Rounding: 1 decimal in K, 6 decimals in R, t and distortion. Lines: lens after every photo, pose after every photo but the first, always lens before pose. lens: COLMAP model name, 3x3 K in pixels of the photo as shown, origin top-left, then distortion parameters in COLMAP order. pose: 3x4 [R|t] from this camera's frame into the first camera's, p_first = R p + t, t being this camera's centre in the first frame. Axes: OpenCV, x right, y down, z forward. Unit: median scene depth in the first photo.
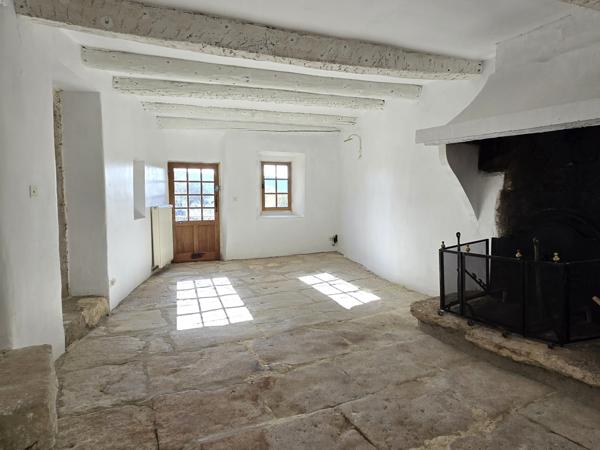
lens RADIAL K [[456.9, 0, 300.0], [0, 456.9, 225.0], [0, 0, 1]] dist [0.003809, -0.002808]
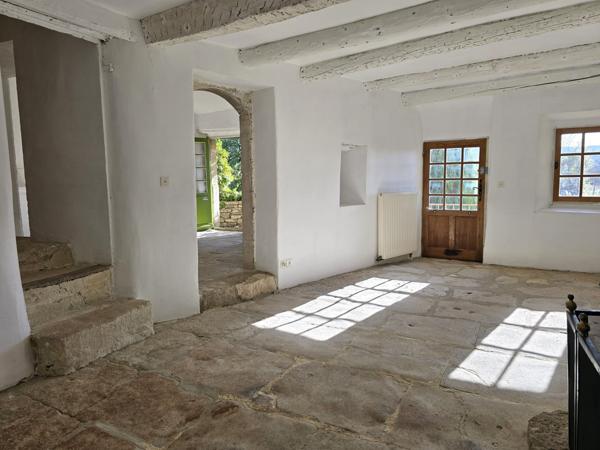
lens RADIAL K [[441.8, 0, 299.9], [0, 441.8, 217.3], [0, 0, 1]] dist [0.085722, -0.107971]
pose [[0.482806, 0.071274, -0.872822, 0.527960], [-0.045052, 0.997384, 0.056525, -0.046224], [0.874568, 0.012032, 0.484754, 0.553214]]
